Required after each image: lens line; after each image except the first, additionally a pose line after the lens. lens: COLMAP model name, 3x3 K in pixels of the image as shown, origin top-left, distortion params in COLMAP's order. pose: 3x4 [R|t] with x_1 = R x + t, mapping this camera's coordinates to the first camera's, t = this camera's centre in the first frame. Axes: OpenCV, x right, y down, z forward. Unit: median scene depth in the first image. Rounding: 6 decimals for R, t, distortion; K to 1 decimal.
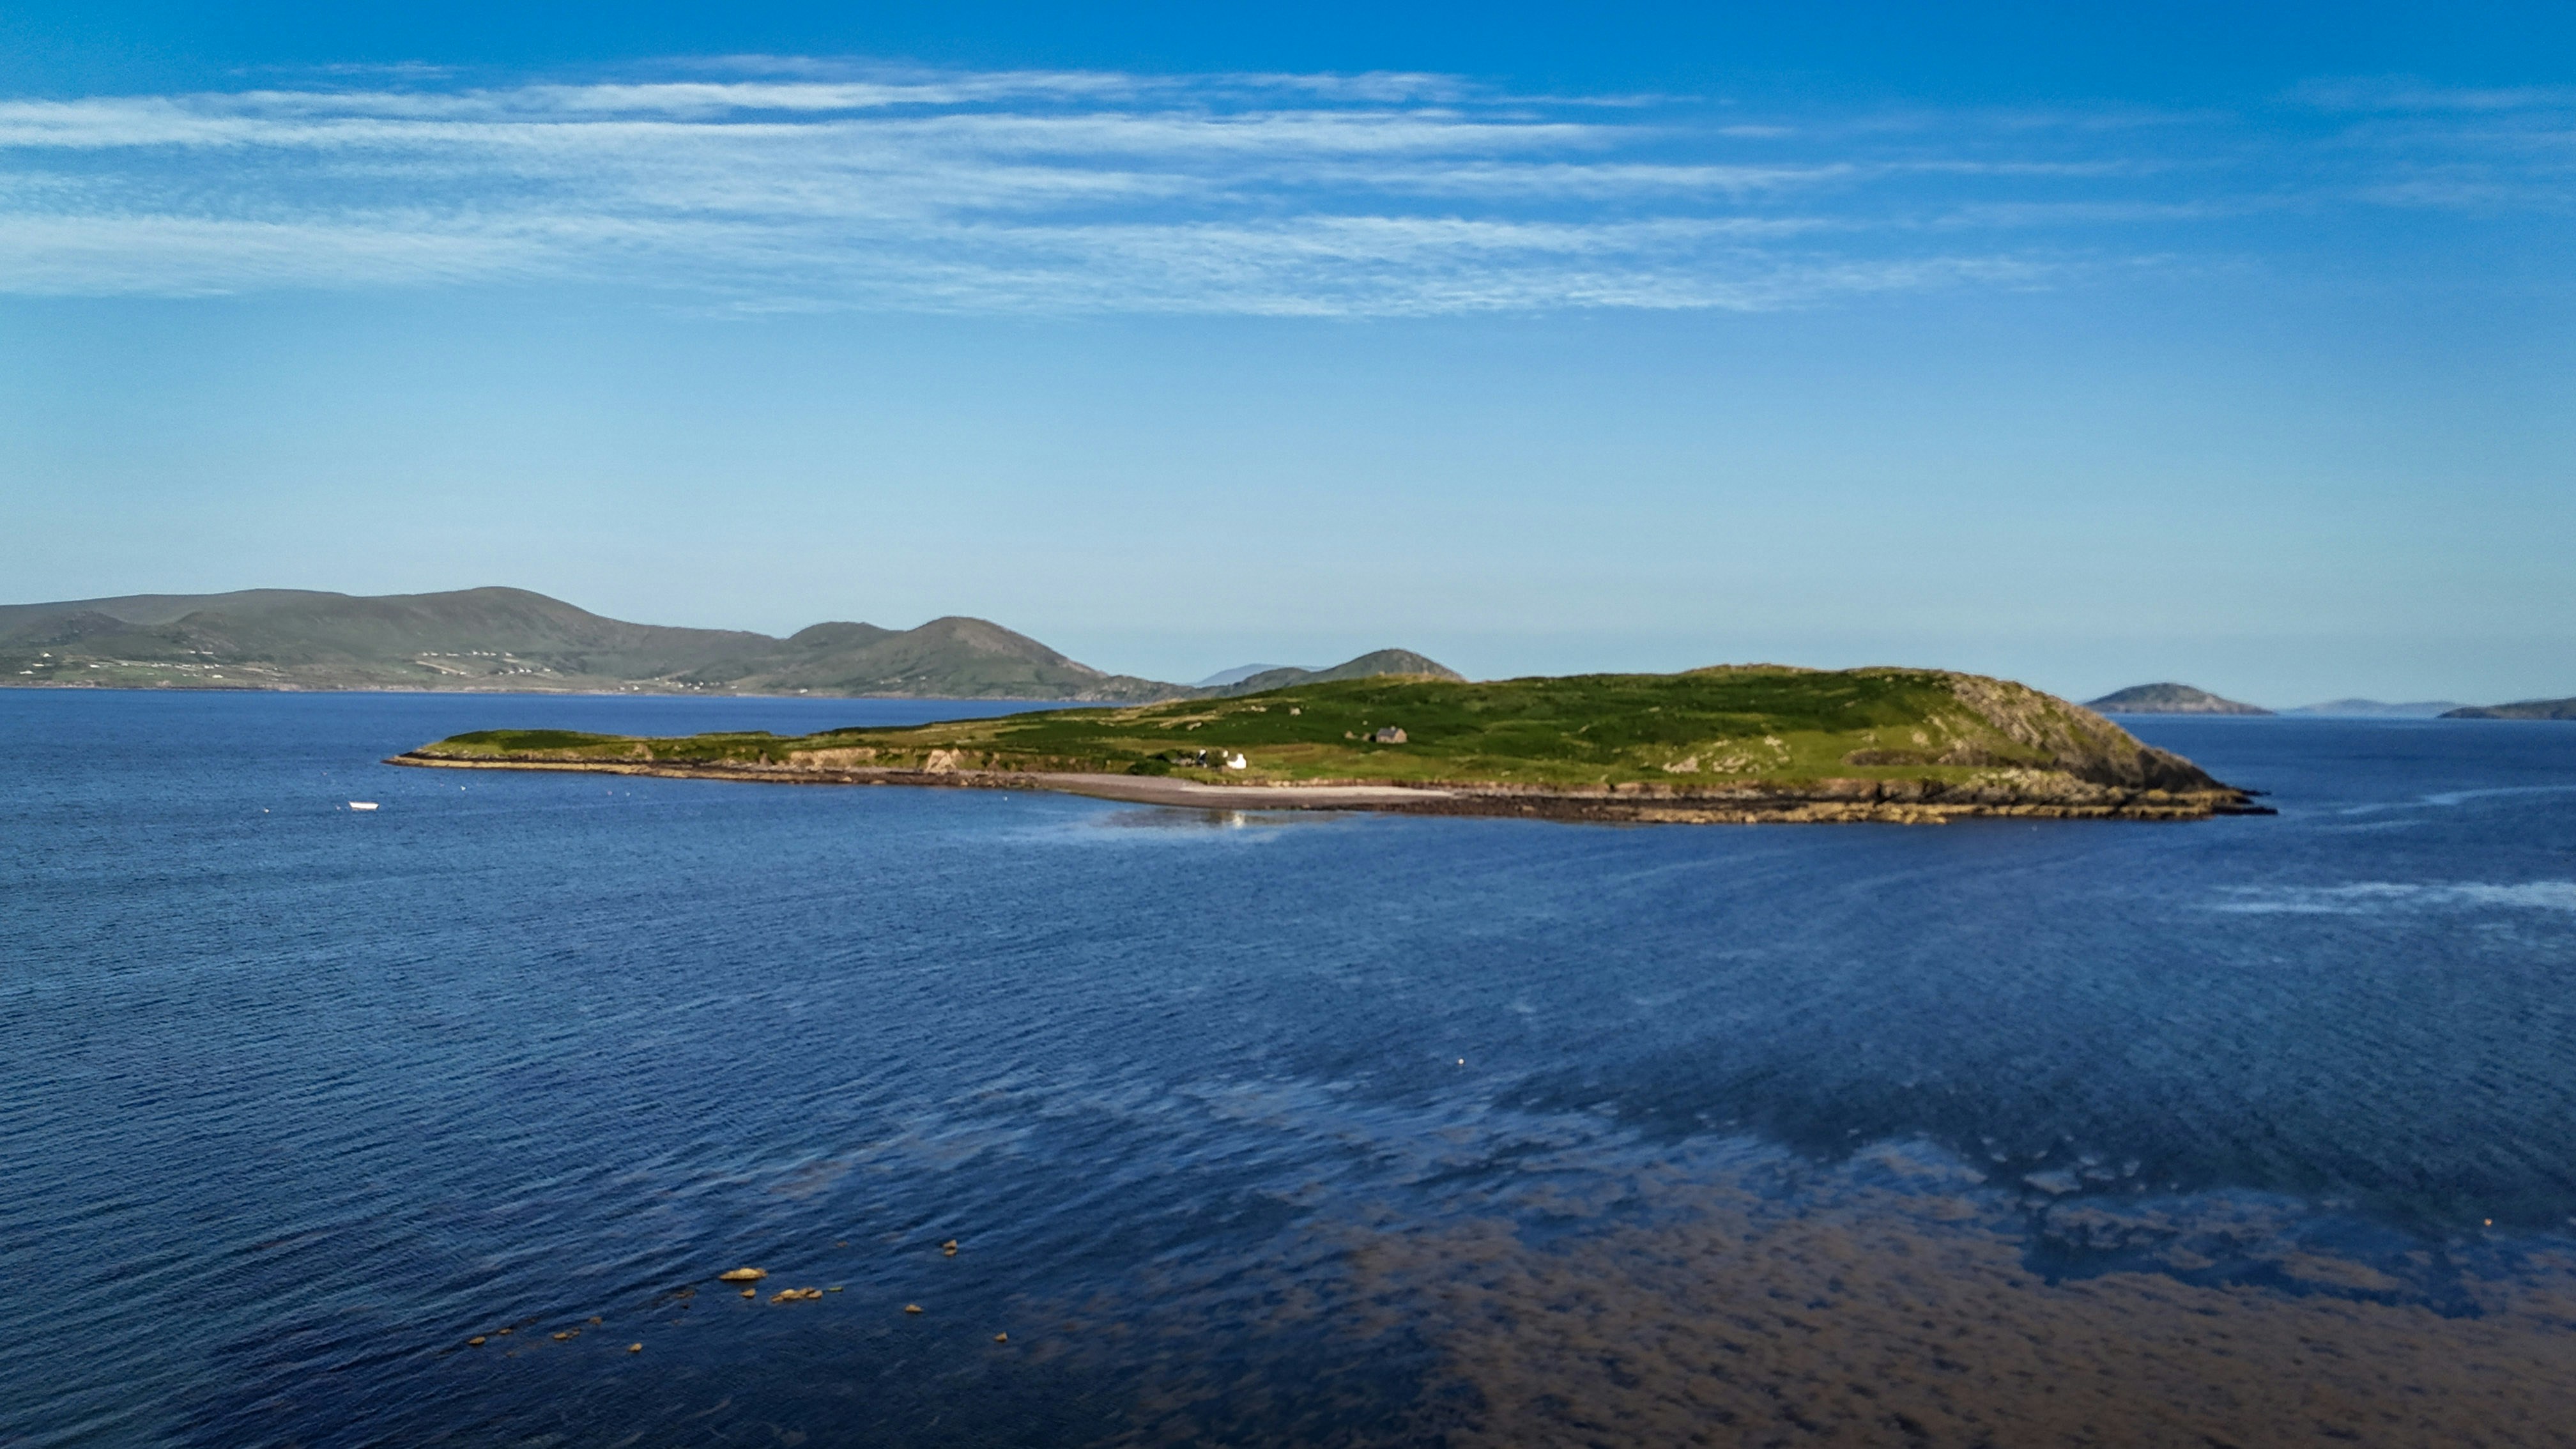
lens RADIAL K [[1875.6, 0, 1297.8], [0, 1875.6, 725.1], [0, 0, 1]] dist [0.045959, -0.007956]
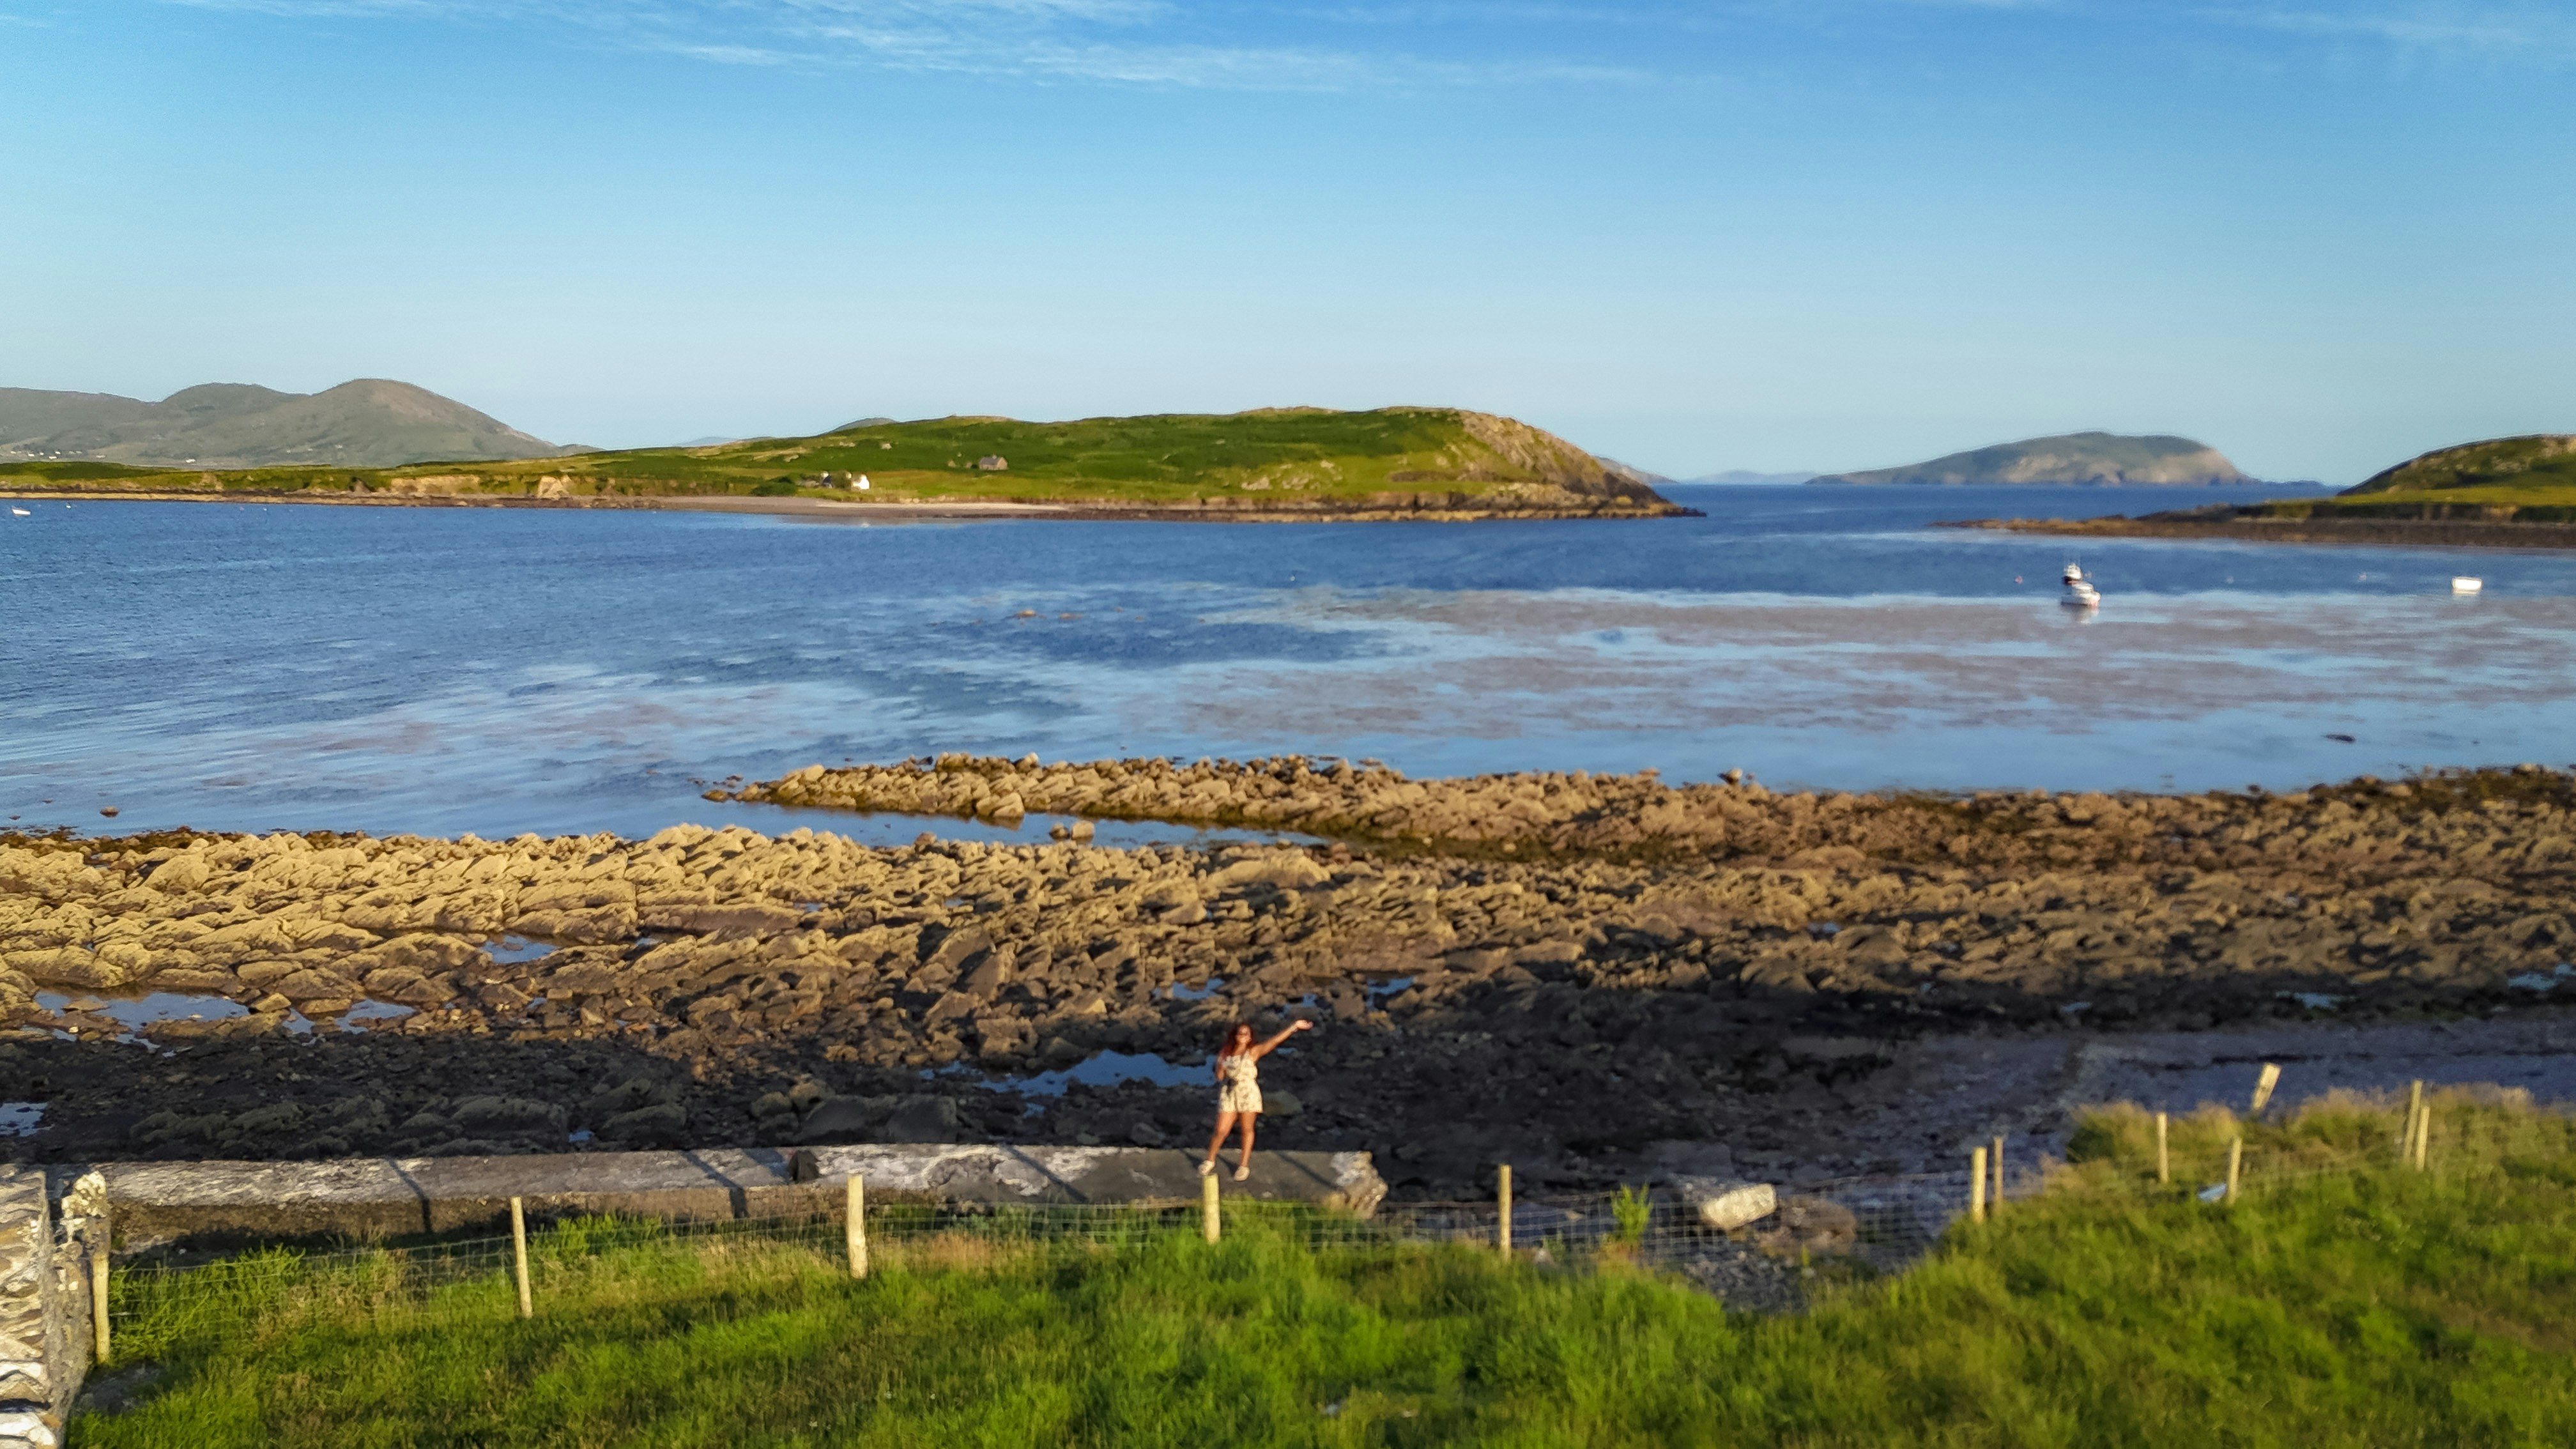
lens RADIAL K [[1848.8, 0, 1302.4], [0, 1848.8, 716.1], [0, 0, 1]] dist [0.049606, -0.059770]
pose [[0.958774, -0.036264, 0.281847, -0.095242], [0.003928, 0.993421, 0.114455, 0.031466], [-0.284143, -0.108629, 0.952608, -0.126736]]
